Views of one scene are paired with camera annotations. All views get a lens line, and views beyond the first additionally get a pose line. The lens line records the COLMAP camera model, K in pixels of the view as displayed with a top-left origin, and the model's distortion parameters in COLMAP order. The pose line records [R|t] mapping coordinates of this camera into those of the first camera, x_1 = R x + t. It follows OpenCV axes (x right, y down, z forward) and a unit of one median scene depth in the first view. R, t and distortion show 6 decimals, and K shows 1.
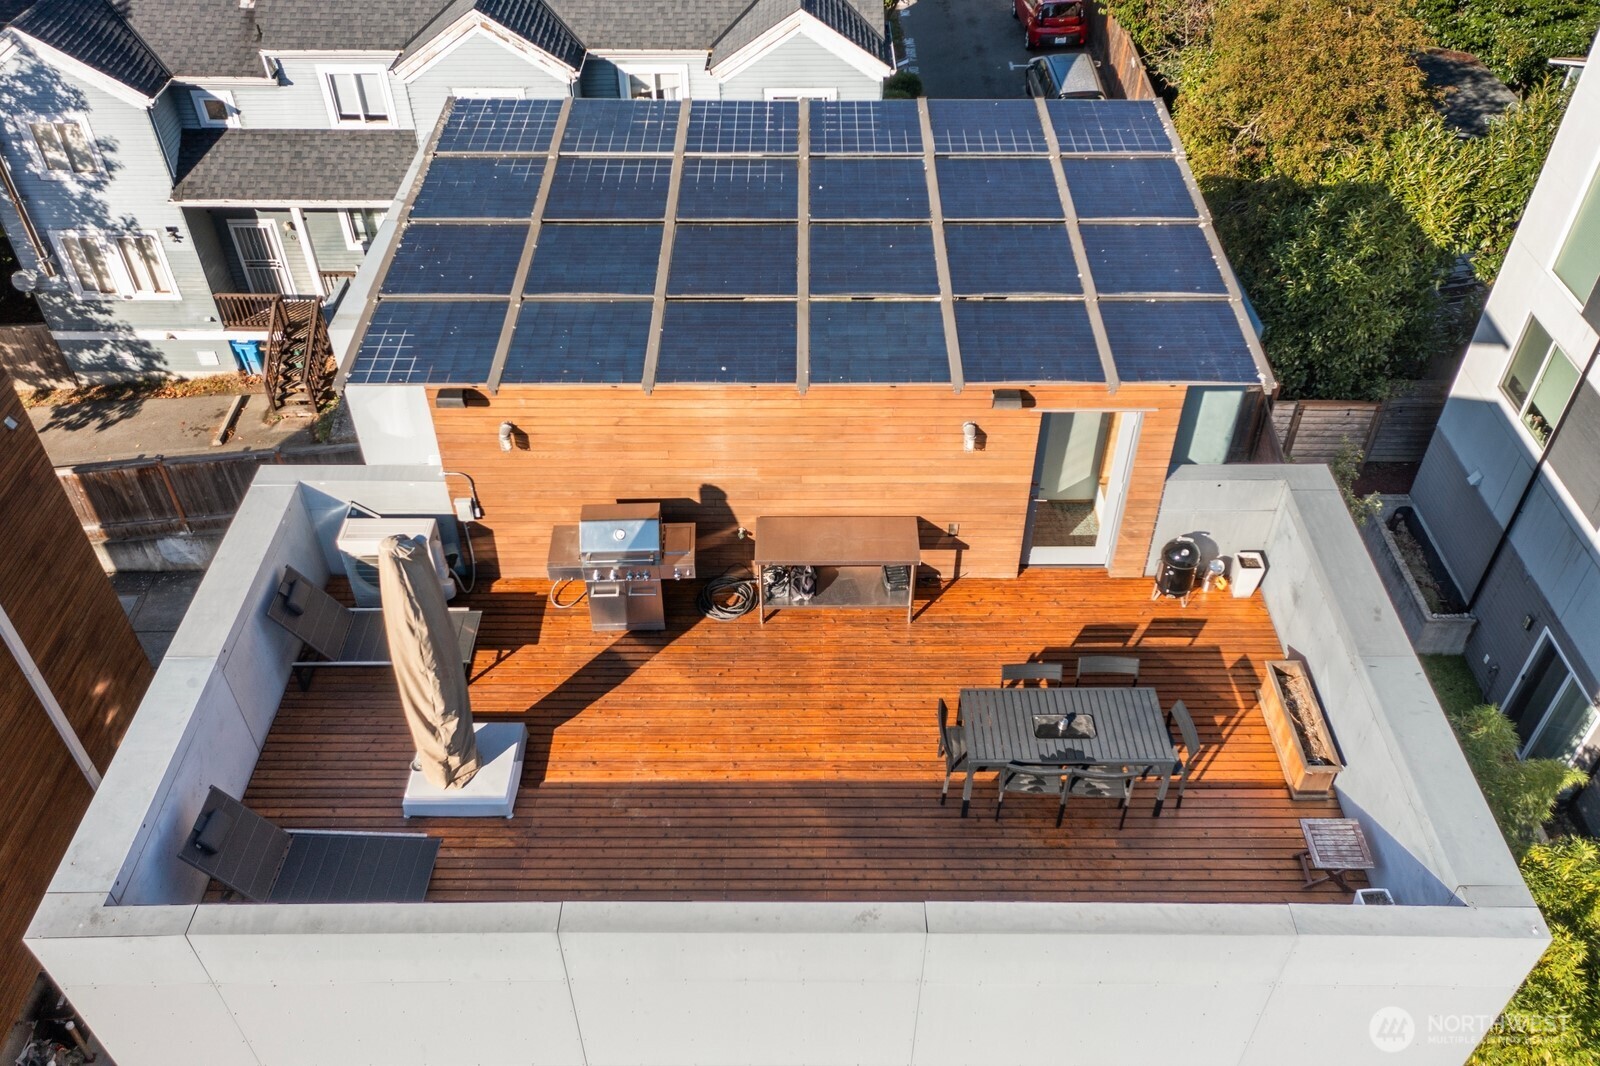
lens RADIAL K [[1285.6, 0, 800.0], [0, 1285.6, 533.0], [0, 0, 1]] dist [0.014303, 0.006311]
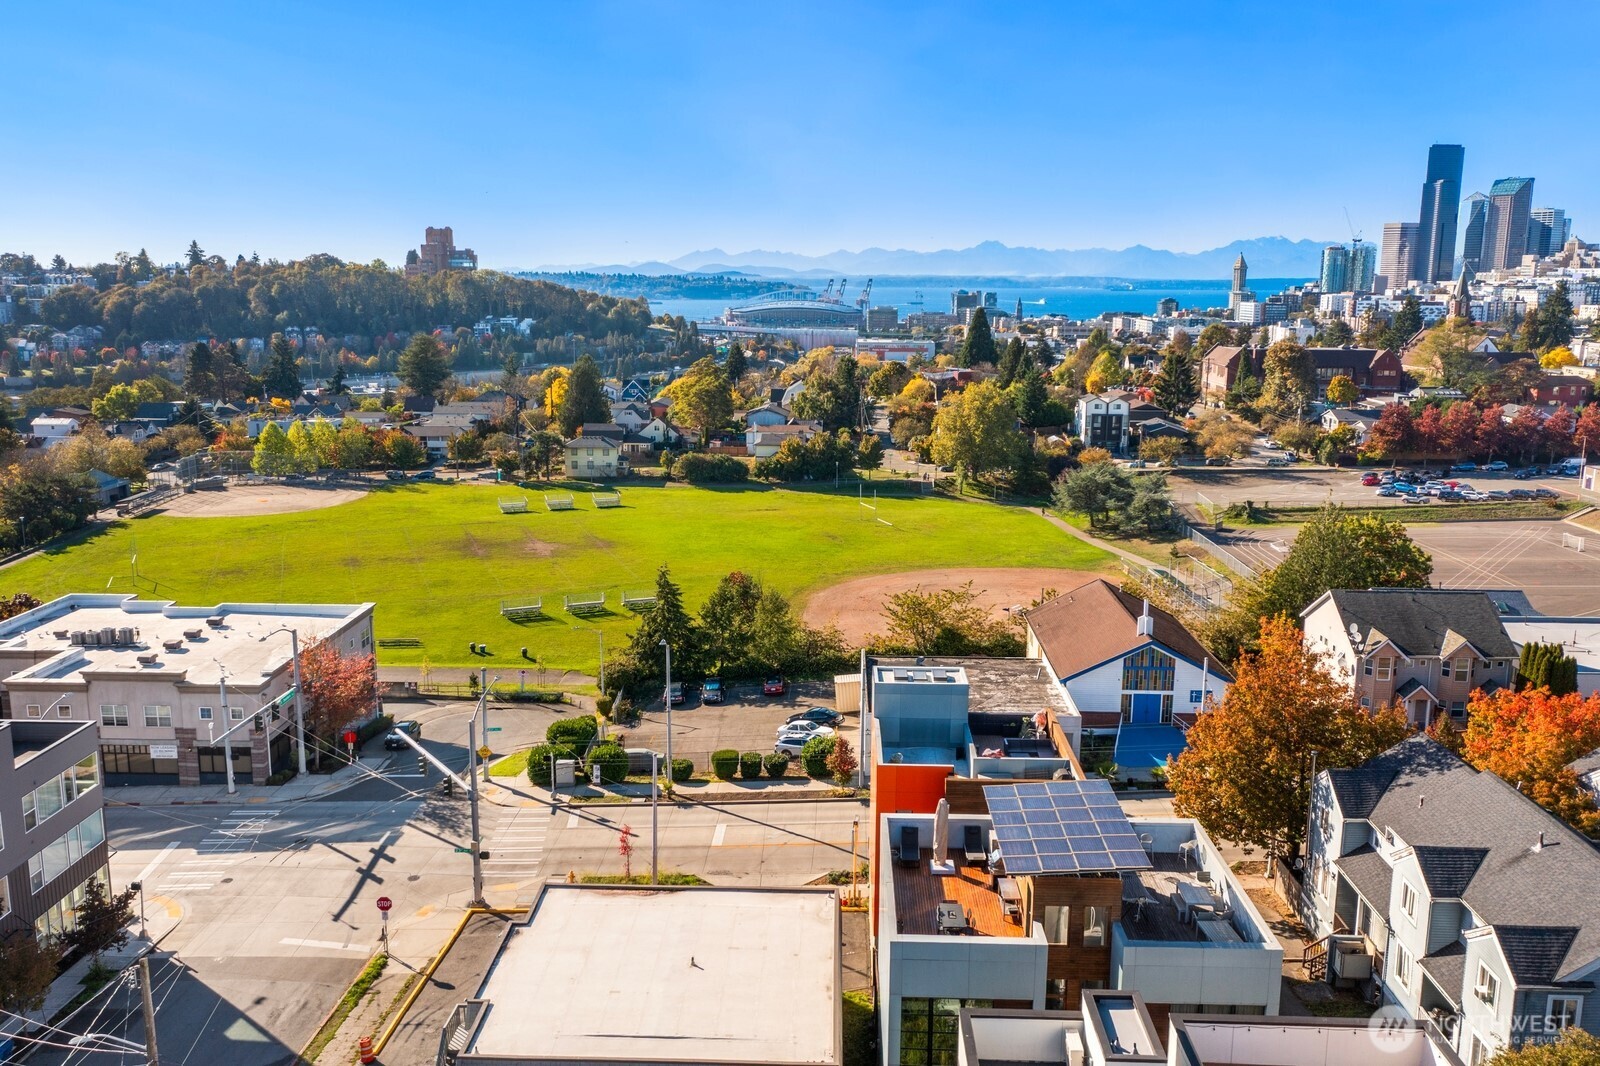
lens RADIAL K [[1303.4, 0, 800.0], [0, 1303.4, 533.0], [0, 0, 1]] dist [0.009862, -0.001480]
pose [[-0.022768, 0.194003, -0.980737, 3.413666], [-0.675671, 0.720046, 0.158121, -0.872483], [0.736852, 0.666256, 0.114688, -0.563248]]
